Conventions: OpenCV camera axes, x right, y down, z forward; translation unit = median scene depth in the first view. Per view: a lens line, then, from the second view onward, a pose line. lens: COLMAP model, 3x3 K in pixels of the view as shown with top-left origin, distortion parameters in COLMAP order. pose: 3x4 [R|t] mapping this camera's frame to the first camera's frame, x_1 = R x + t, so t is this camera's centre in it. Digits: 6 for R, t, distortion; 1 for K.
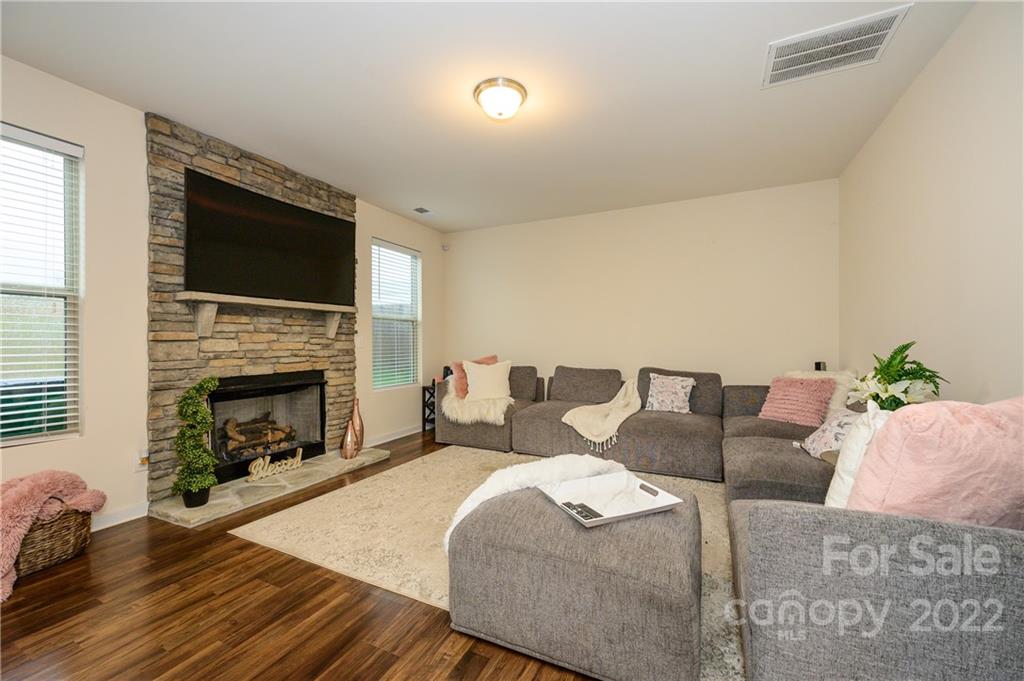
lens RADIAL K [[403.9, 0, 512.9], [0, 403.9, 344.1], [0, 0, 1]] dist [-0.001575, -0.000089]
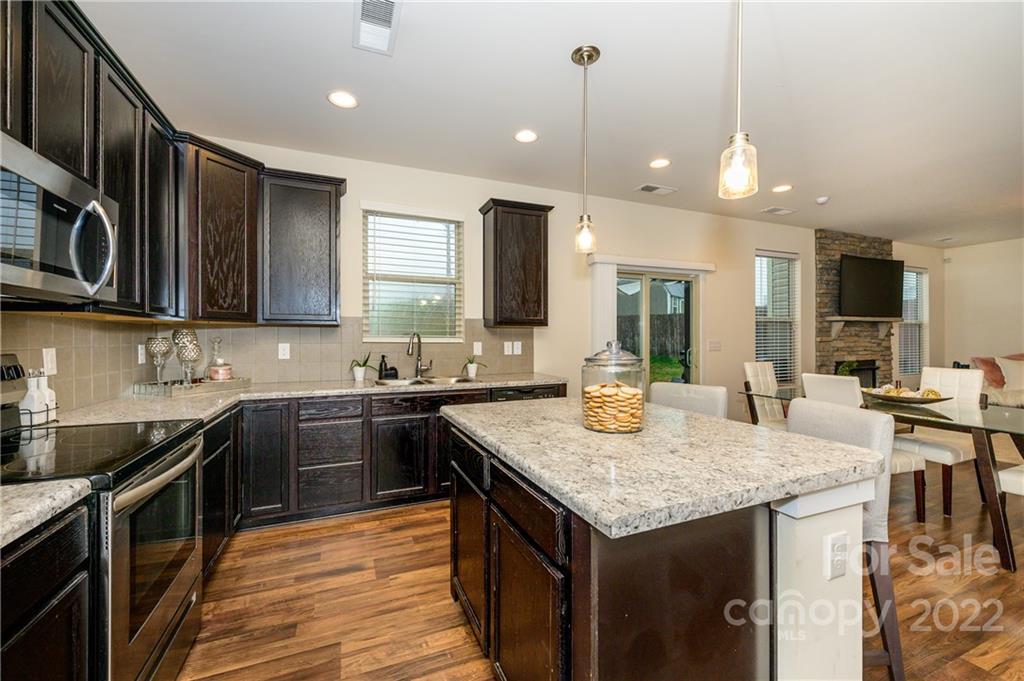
lens RADIAL K [[405.8, 0, 512.1], [0, 405.8, 338.4], [0, 0, 1]] dist [-0.001205, -0.000166]
pose [[0.745430, -0.000254, -0.666584, -0.531425], [-0.001661, 0.999996, -0.002239, -0.012717], [0.666582, 0.002776, 0.745427, -1.192920]]
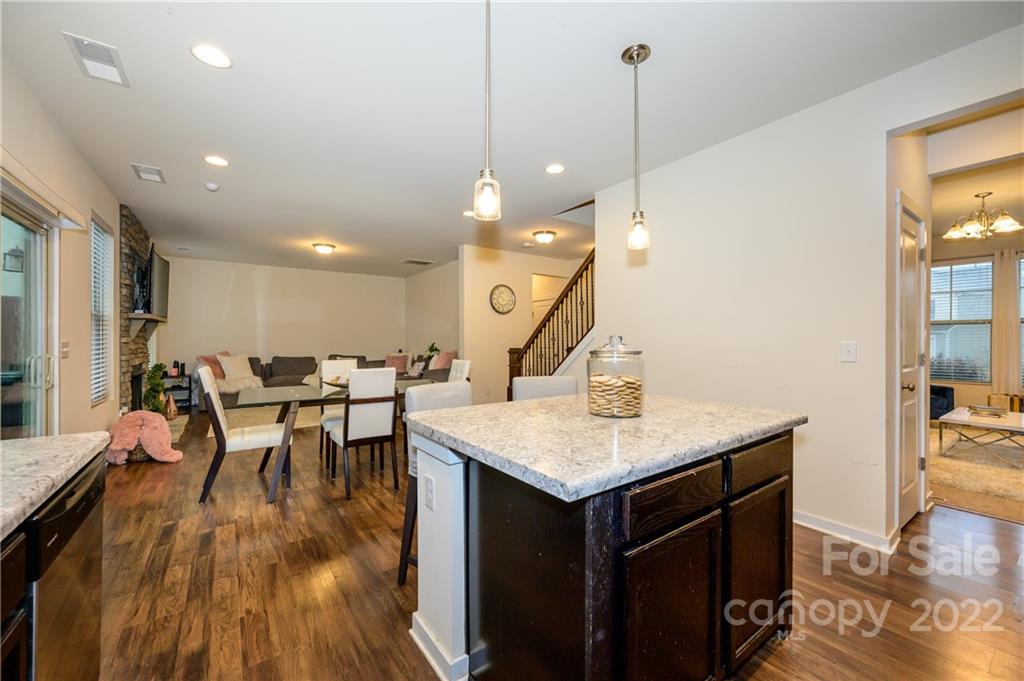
lens RADIAL K [[405.8, 0, 512.1], [0, 405.8, 338.4], [0, 0, 1]] dist [-0.001205, -0.000166]
pose [[0.482415, 0.004119, 0.875933, -1.224053], [0.003182, 0.999974, -0.006454, -0.008138], [-0.875937, 0.005900, 0.482390, -0.919161]]
